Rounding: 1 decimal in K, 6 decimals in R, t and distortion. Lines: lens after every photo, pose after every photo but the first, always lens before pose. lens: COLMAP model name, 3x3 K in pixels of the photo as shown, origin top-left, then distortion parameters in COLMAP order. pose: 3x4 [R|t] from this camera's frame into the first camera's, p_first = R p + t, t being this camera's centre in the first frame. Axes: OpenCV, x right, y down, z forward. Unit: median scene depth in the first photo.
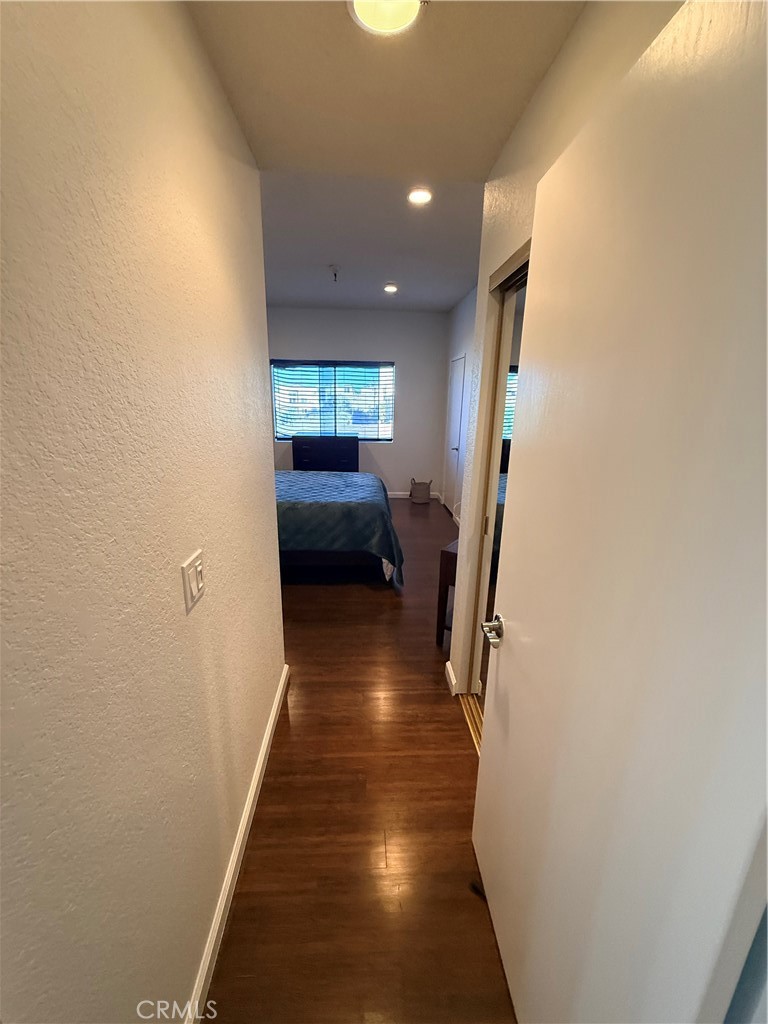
lens RADIAL K [[408.4, 0, 380.4], [0, 408.4, 510.8], [0, 0, 1]] dist [0.000893, 0.000062]
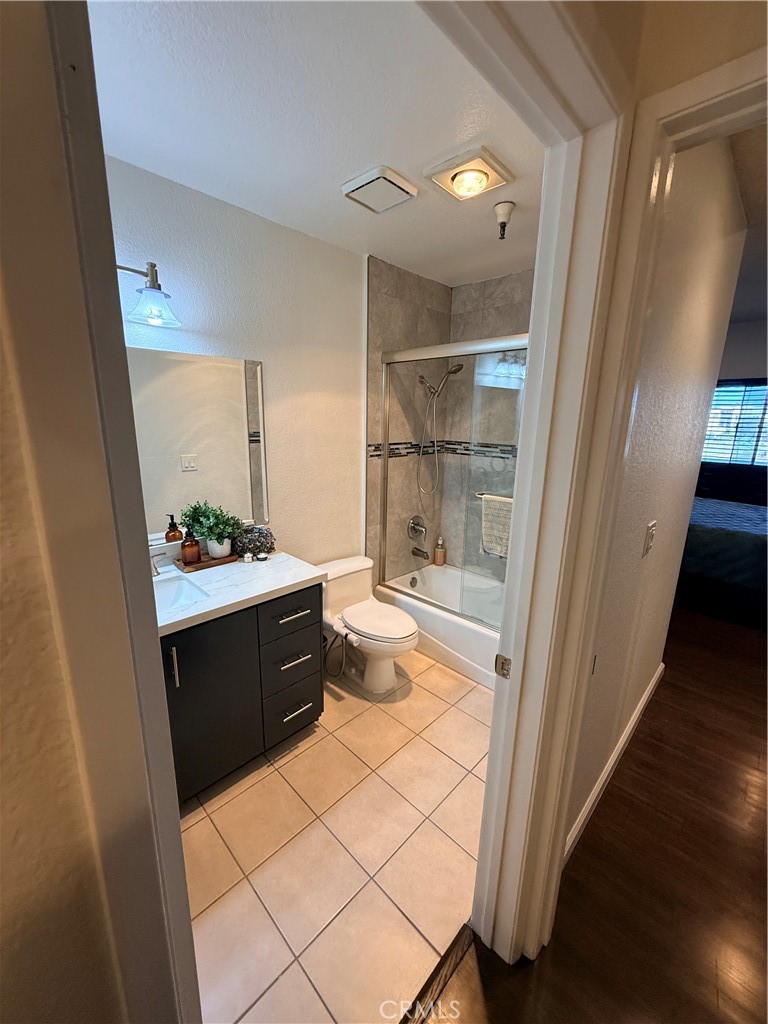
lens RADIAL K [[408.4, 0, 380.4], [0, 408.4, 510.8], [0, 0, 1]] dist [0.000893, 0.000062]
pose [[0.679673, 0.166838, -0.714290, -0.021149], [-0.203504, 0.978452, 0.034897, 0.064159], [0.704721, 0.121642, 0.698979, -0.222761]]
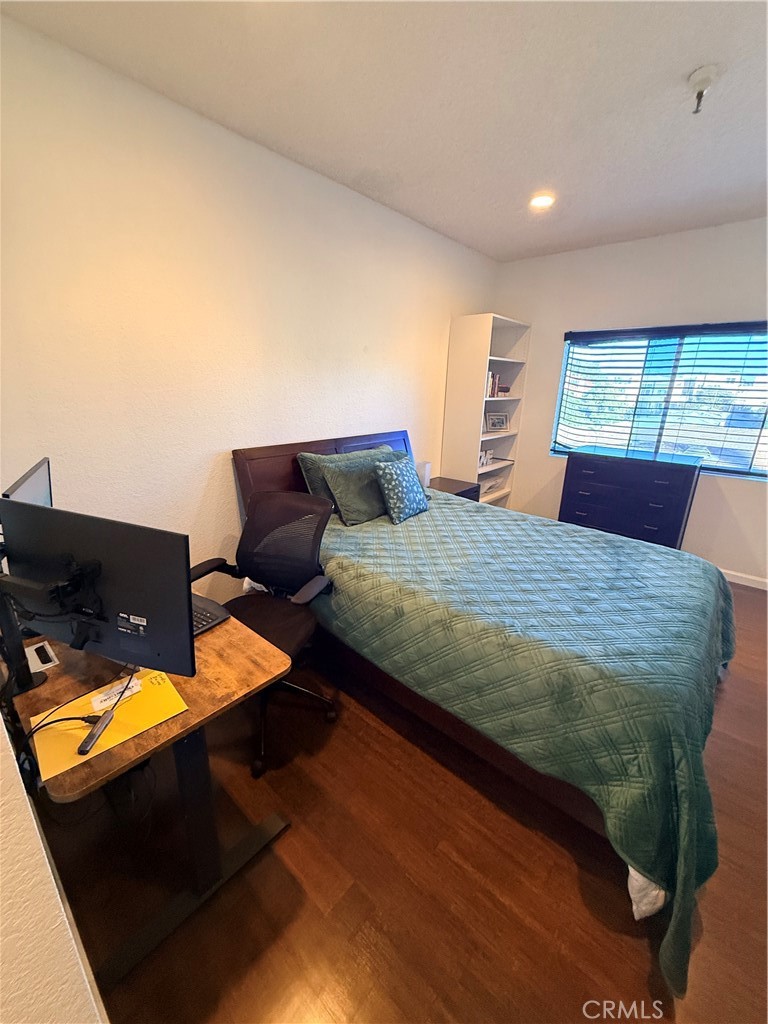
lens RADIAL K [[408.4, 0, 380.4], [0, 408.4, 510.8], [0, 0, 1]] dist [0.000893, 0.000062]
pose [[0.719677, 0.207318, -0.662635, 0.020111], [-0.191958, 0.976592, 0.097062, -0.161674], [0.667246, 0.057345, 0.742627, 0.550616]]
